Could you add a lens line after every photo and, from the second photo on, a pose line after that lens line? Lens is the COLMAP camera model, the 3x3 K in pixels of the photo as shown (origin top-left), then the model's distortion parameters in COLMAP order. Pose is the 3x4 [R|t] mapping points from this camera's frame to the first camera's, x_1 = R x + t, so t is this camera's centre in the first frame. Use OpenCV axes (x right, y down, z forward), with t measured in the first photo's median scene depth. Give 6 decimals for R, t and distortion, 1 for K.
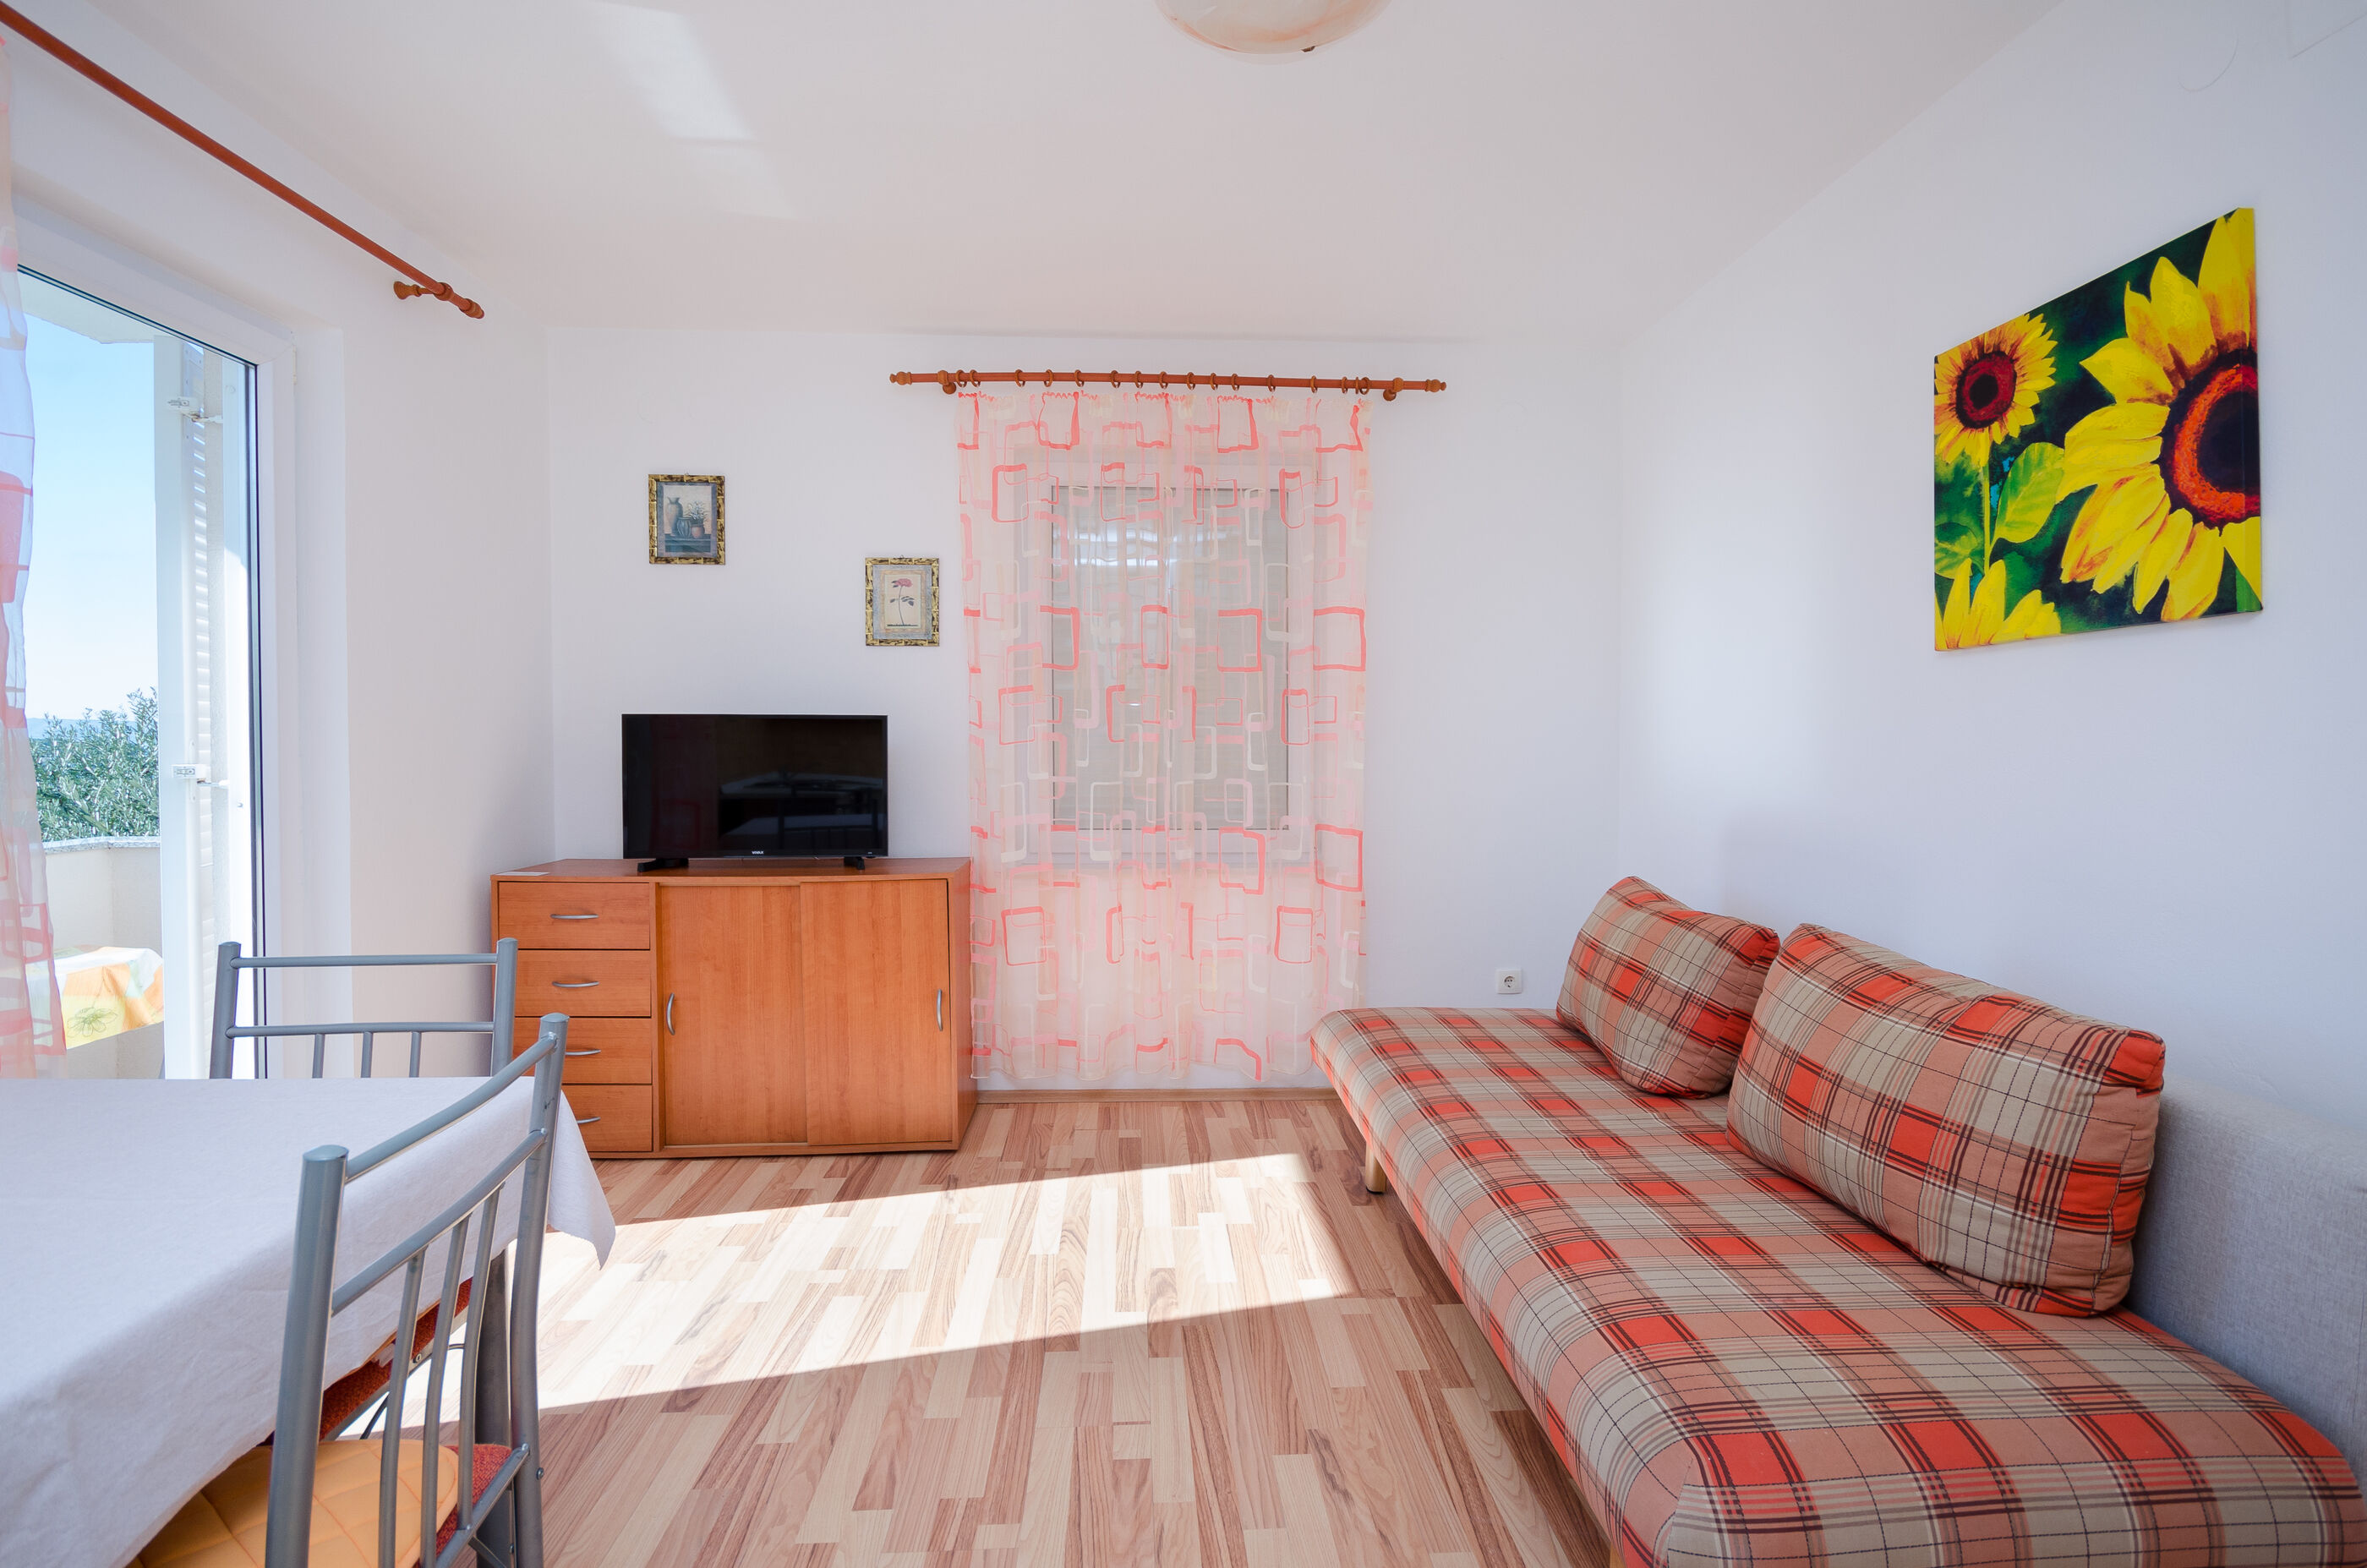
lens RADIAL K [[1137.7, 0, 1181.0], [0, 1137.7, 762.3], [0, 0, 1]] dist [-0.000322, -0.000085]
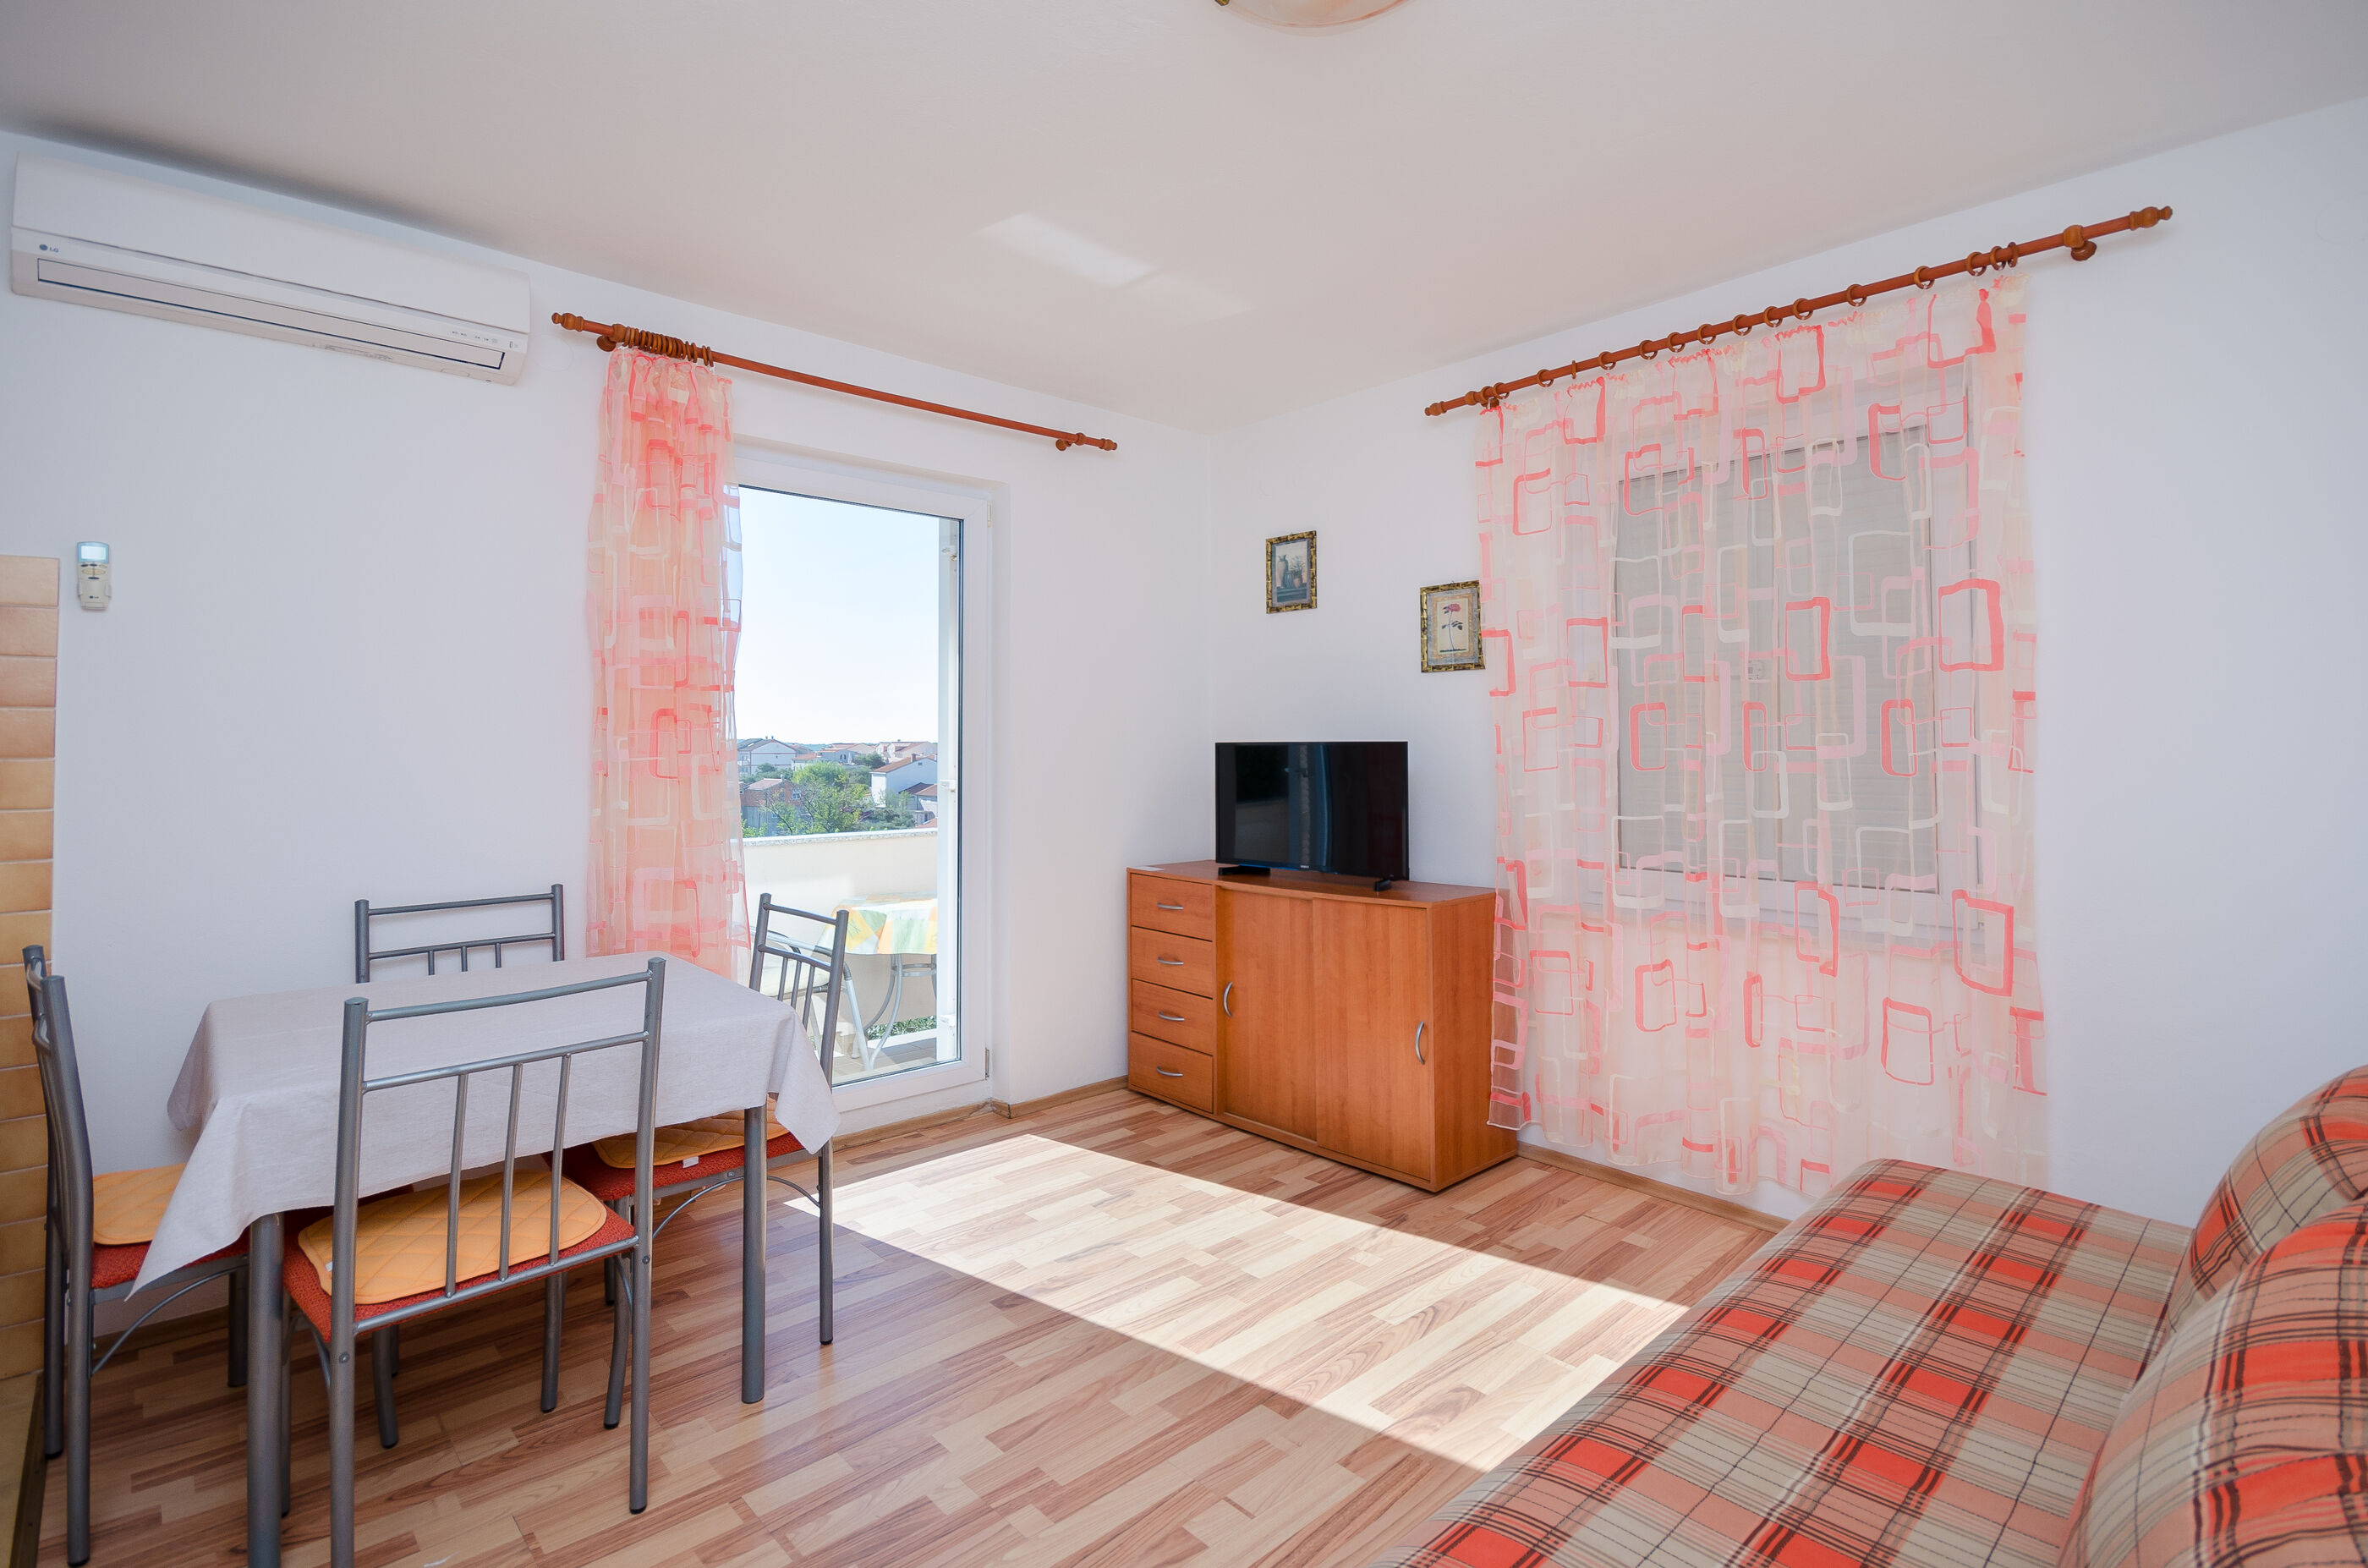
lens RADIAL K [[1114.4, 0, 1187.2], [0, 1114.4, 720.2], [0, 0, 1]] dist [0.000495, 0.000238]
pose [[0.635043, -0.021133, -0.772188, 0.390756], [-0.012808, 0.999200, -0.037879, -0.020367], [0.772371, 0.033945, 0.634264, 0.215051]]
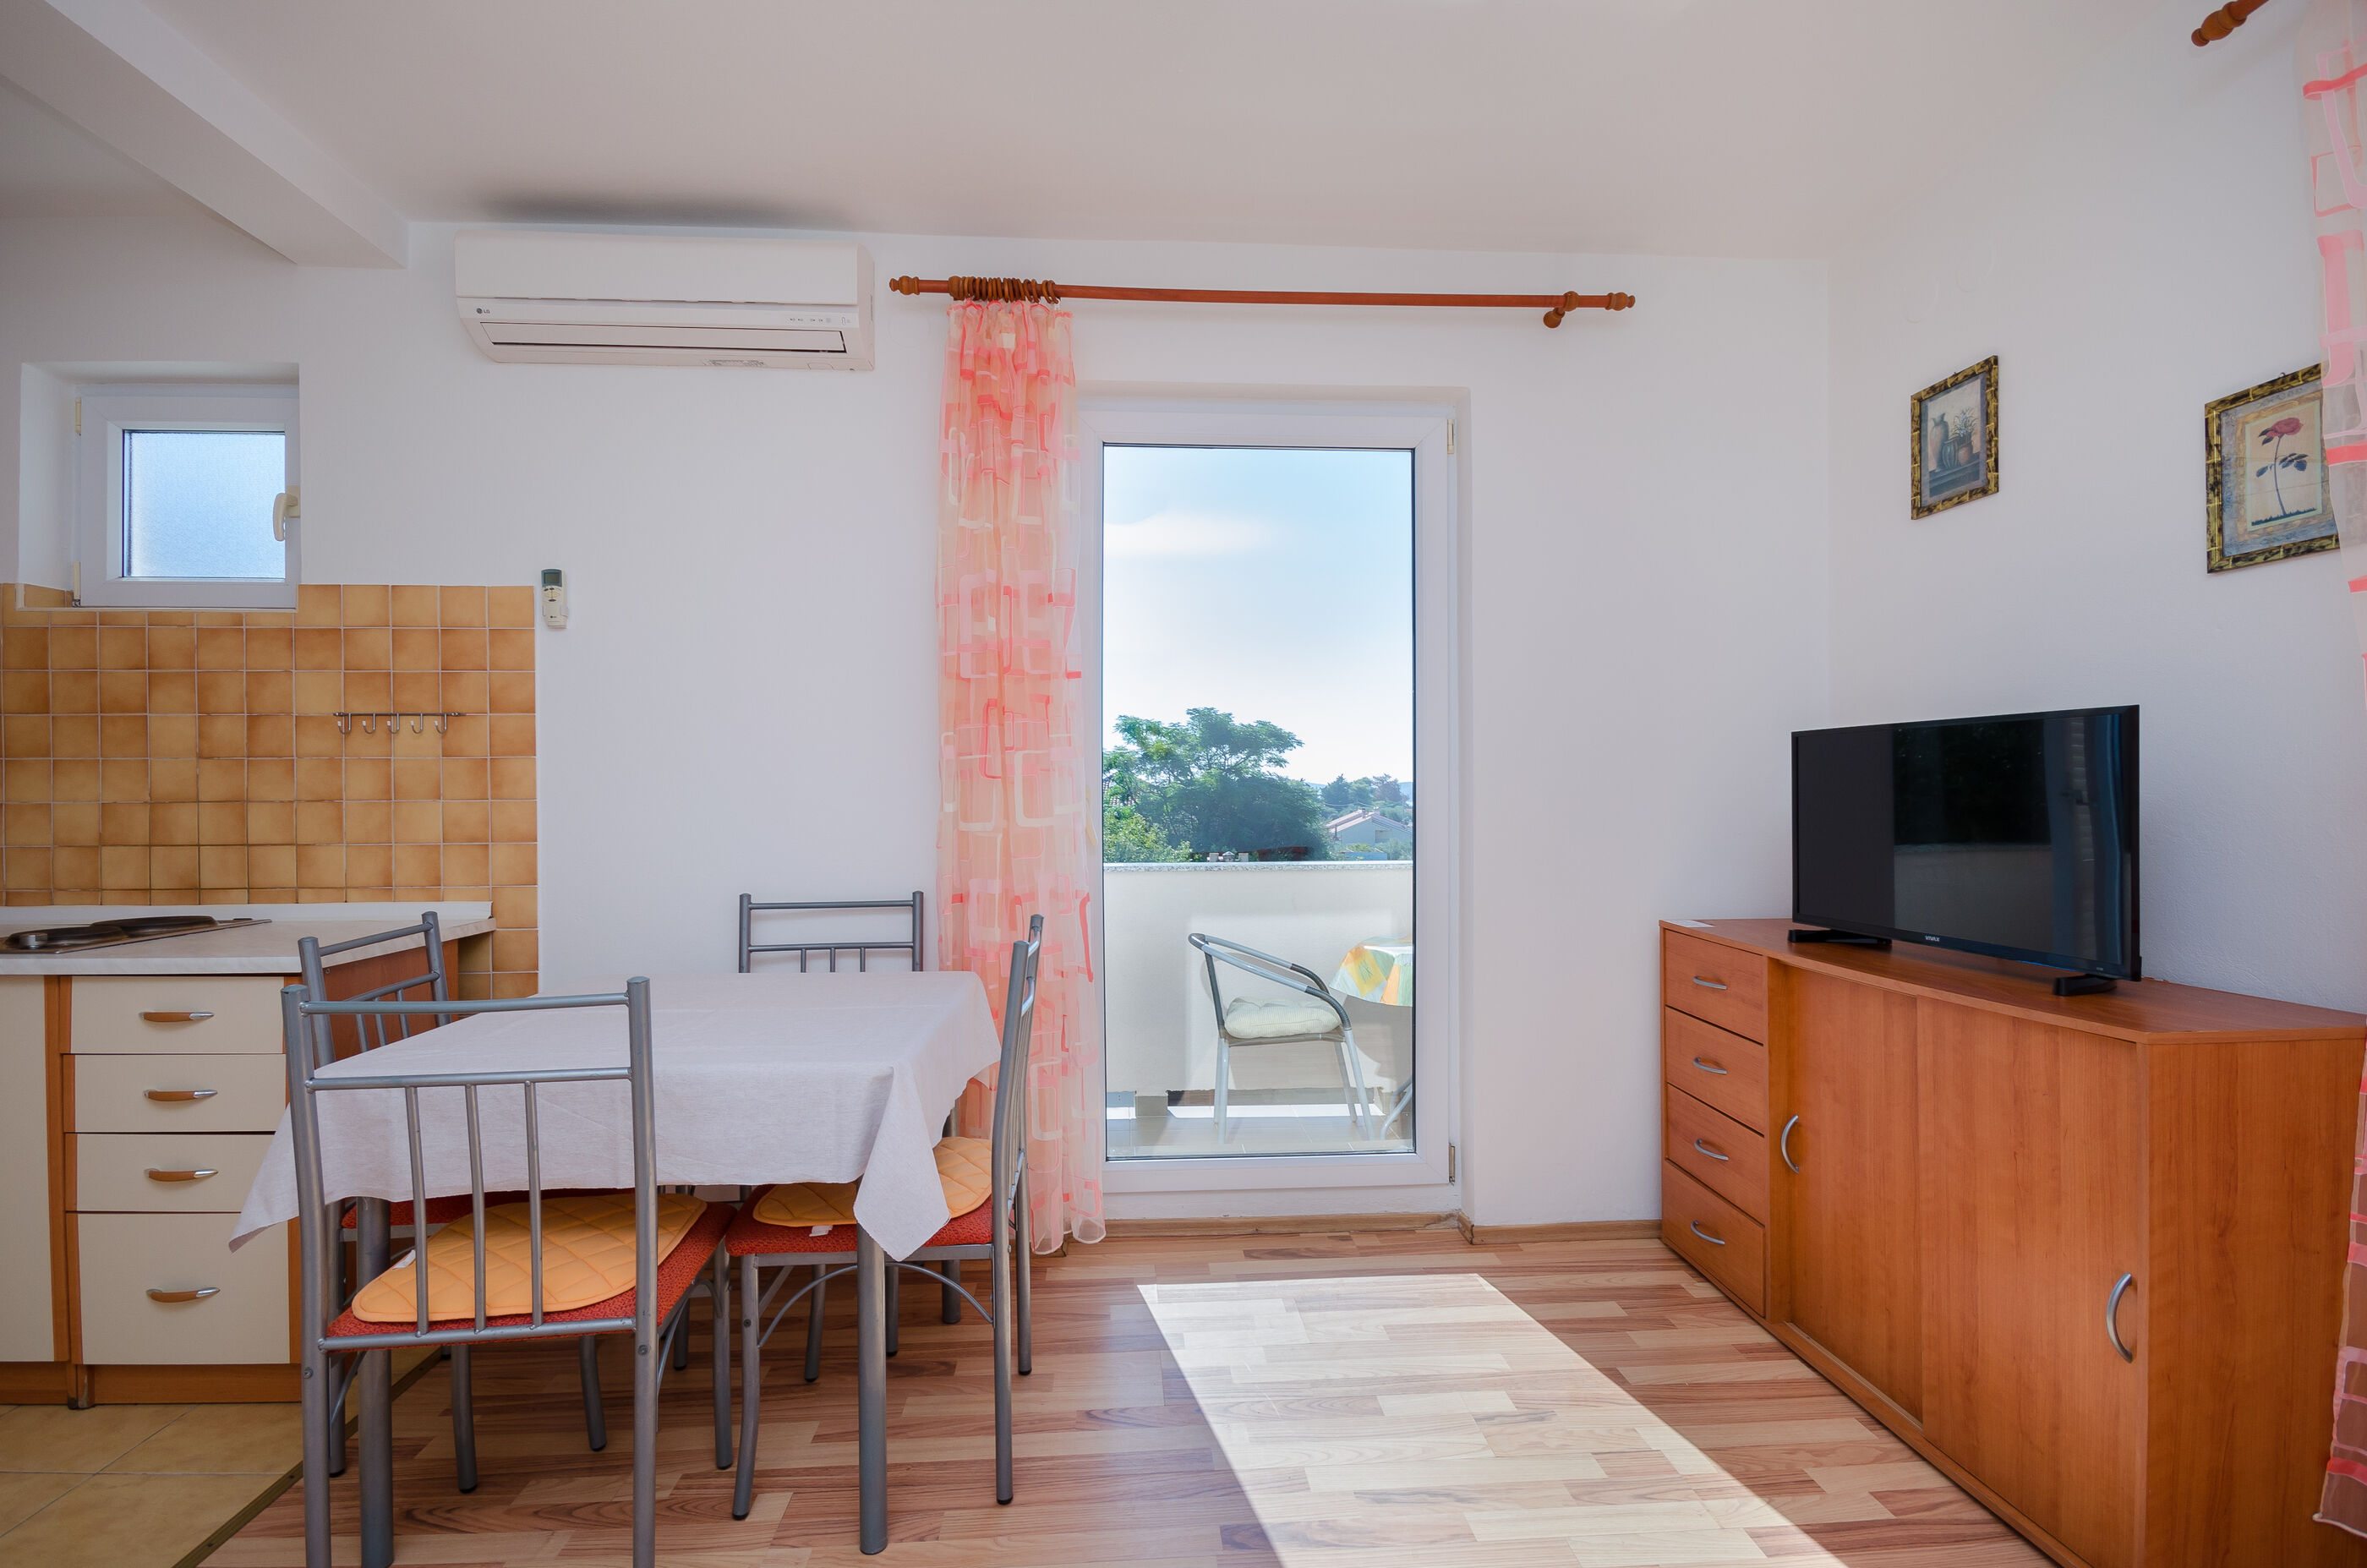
lens RADIAL K [[1109.9, 0, 1228.7], [0, 1109.9, 795.0], [0, 0, 1]] dist [0.002144, -0.000231]
pose [[0.018522, 0.002262, -0.999826, 0.235651], [-0.014878, 0.999887, 0.001986, 0.003729], [0.999718, 0.014838, 0.018554, 0.586319]]
